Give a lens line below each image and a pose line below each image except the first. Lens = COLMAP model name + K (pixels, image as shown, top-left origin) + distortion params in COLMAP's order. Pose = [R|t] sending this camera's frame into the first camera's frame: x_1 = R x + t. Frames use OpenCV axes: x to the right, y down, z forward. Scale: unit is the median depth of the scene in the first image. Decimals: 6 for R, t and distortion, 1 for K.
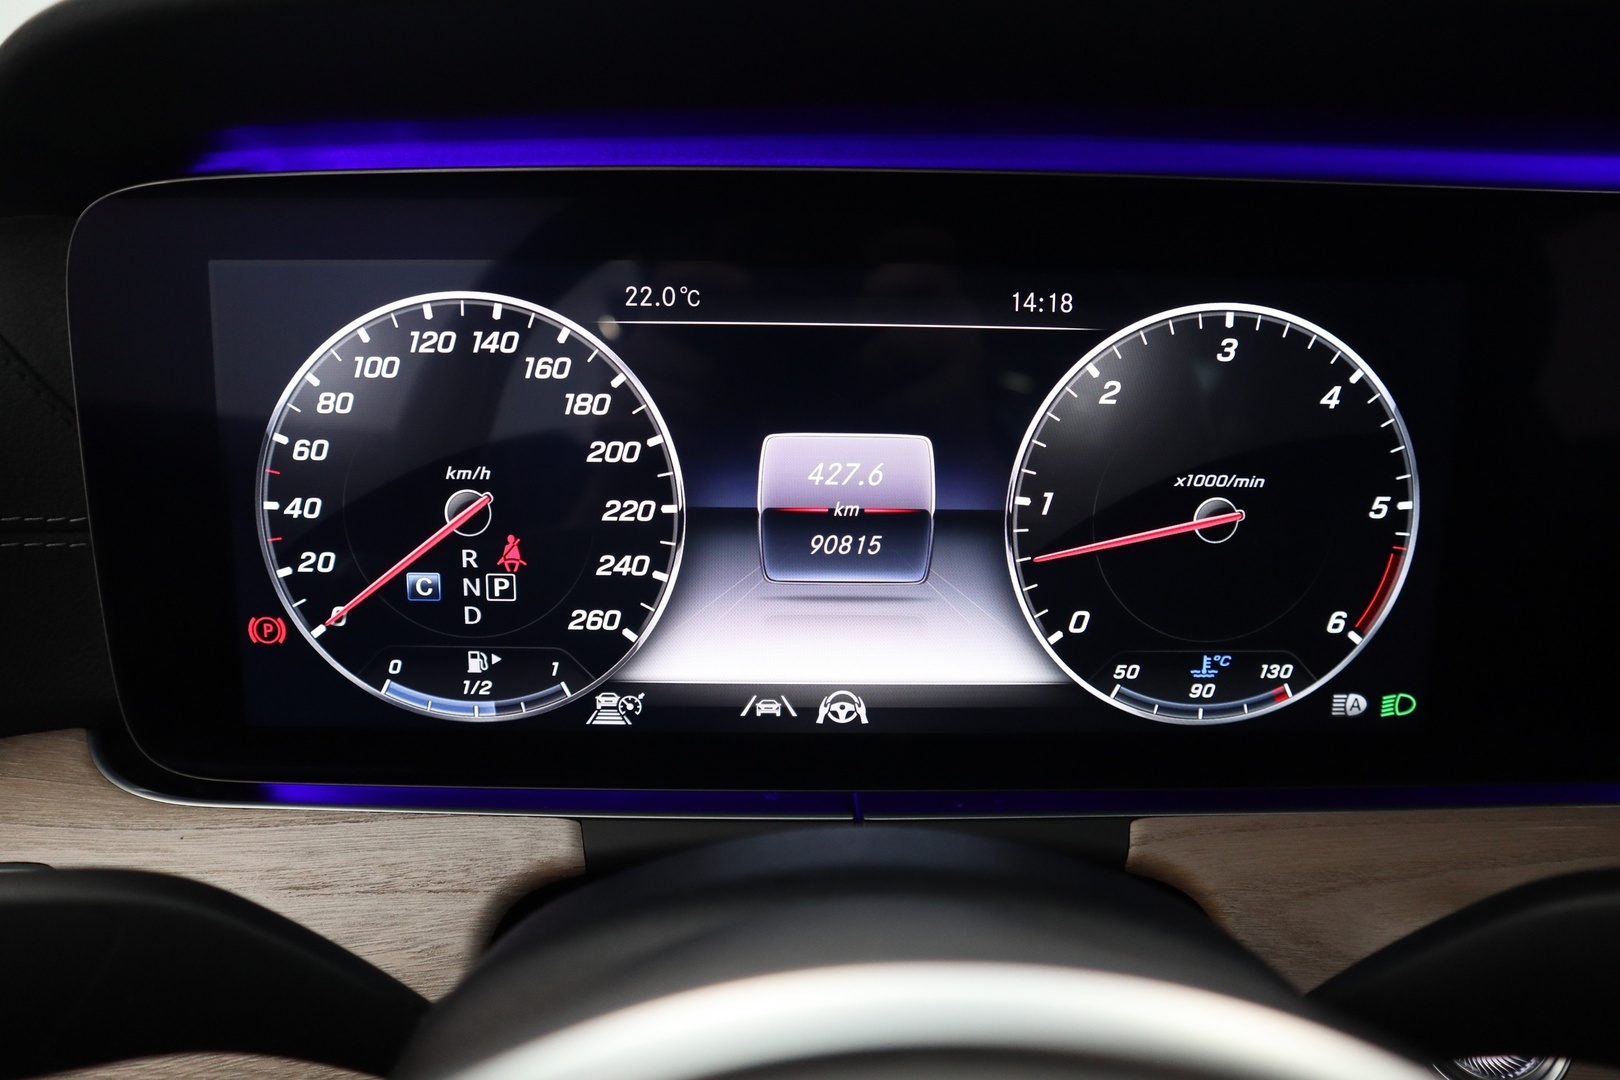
lens RADIAL K [[1391.6, 0, 813.0], [0, 1391.6, 559.7], [0, 0, 1]] dist [-0.118112, 0.106480]
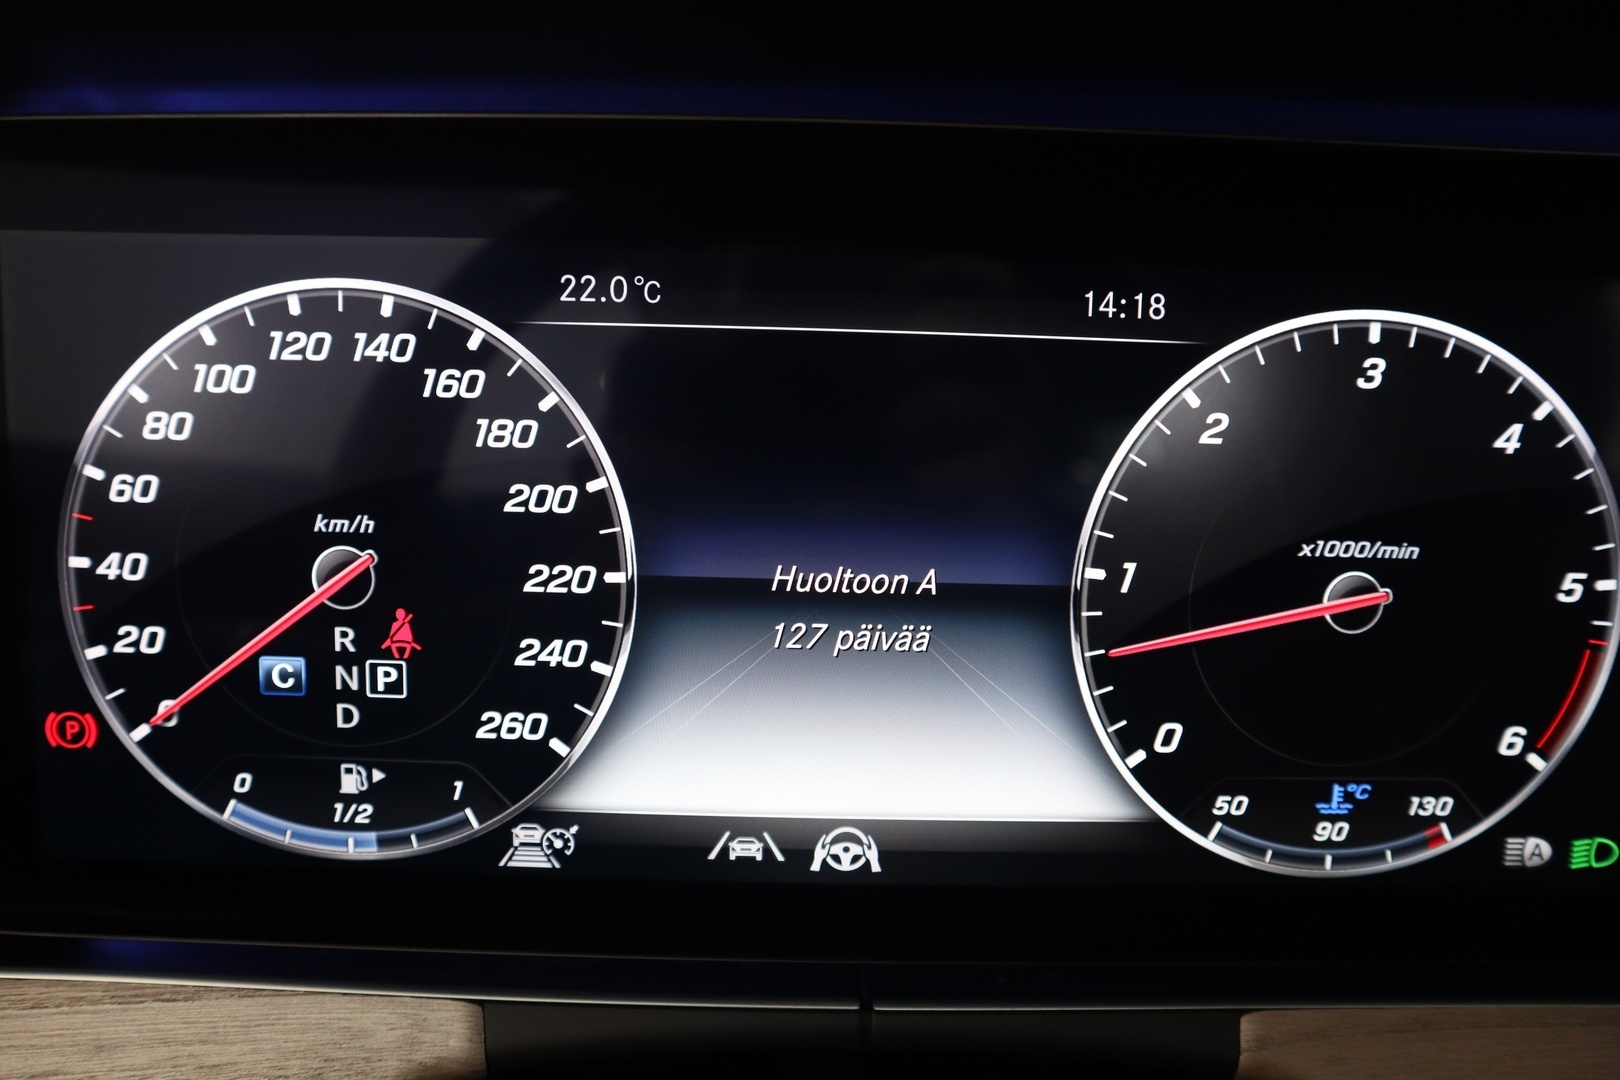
lens RADIAL K [[1391.6, 0, 788.0], [0, 1391.6, 517.3], [0, 0, 1]] dist [-0.118112, 0.106480]
pose [[0.999655, 0.014886, -0.021653, 0.003641], [-0.016480, 0.997015, -0.075425, -0.014180], [0.020465, 0.075756, 0.996916, 0.263644]]
